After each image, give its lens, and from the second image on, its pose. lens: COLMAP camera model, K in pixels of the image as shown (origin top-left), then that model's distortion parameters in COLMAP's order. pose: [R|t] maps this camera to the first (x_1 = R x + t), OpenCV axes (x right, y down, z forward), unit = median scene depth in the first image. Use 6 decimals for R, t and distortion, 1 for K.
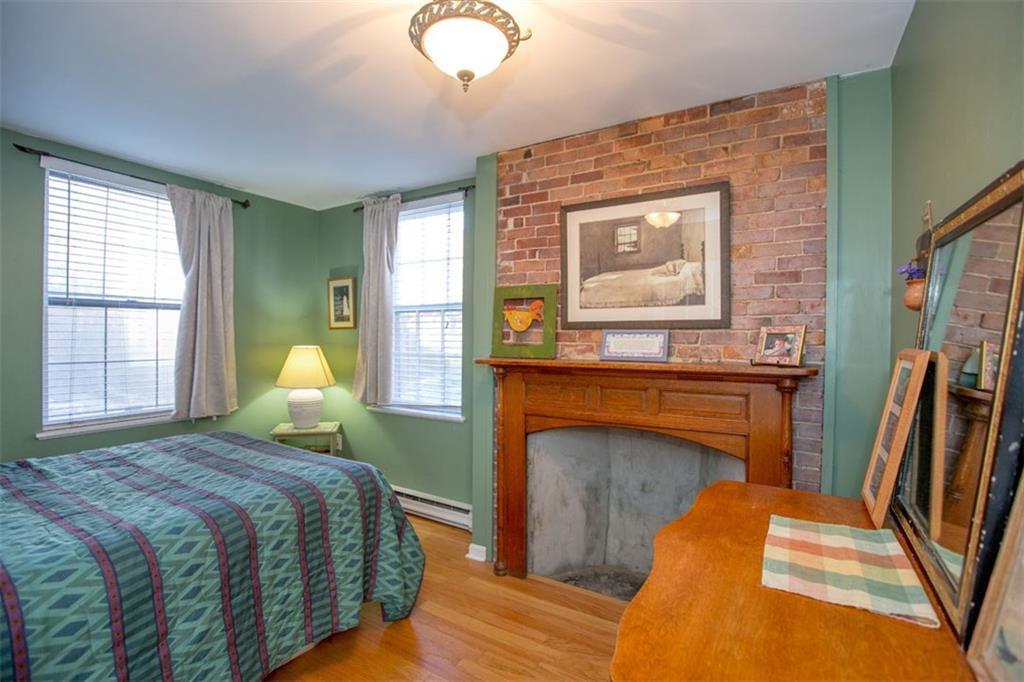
lens RADIAL K [[471.1, 0, 521.0], [0, 471.1, 335.6], [0, 0, 1]] dist [-0.050943, 0.016007]
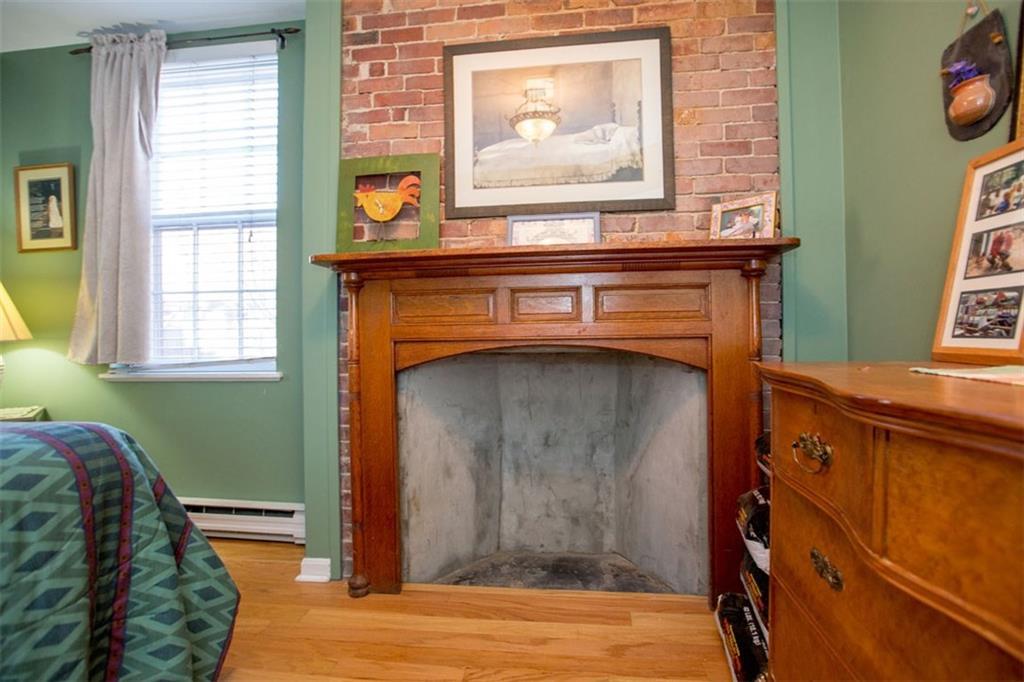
lens RADIAL K [[471.1, 0, 521.0], [0, 471.1, 335.6], [0, 0, 1]] dist [-0.050943, 0.016007]
pose [[0.910567, -0.014914, 0.413093, -0.104072], [0.021699, 0.999696, -0.011738, 0.170988], [-0.412792, 0.019652, 0.910613, 0.325265]]
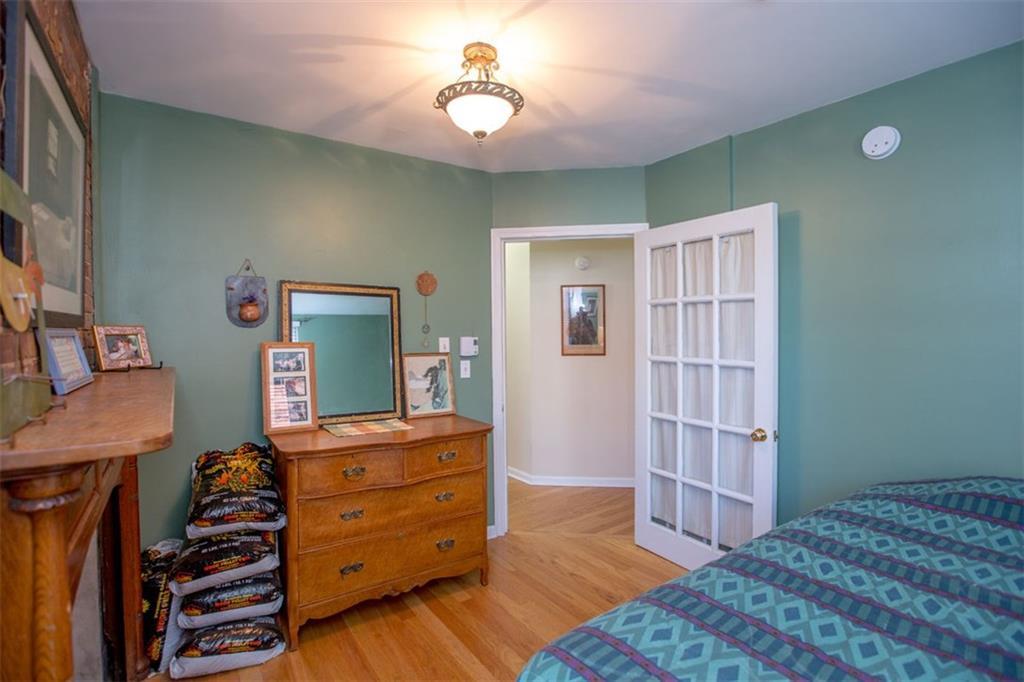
lens RADIAL K [[471.1, 0, 521.0], [0, 471.1, 335.6], [0, 0, 1]] dist [-0.050943, 0.016007]
pose [[-0.920217, -0.010346, 0.391273, -0.408833], [0.000376, 0.999627, 0.027315, -0.020984], [-0.391409, 0.025283, -0.919869, 1.179620]]
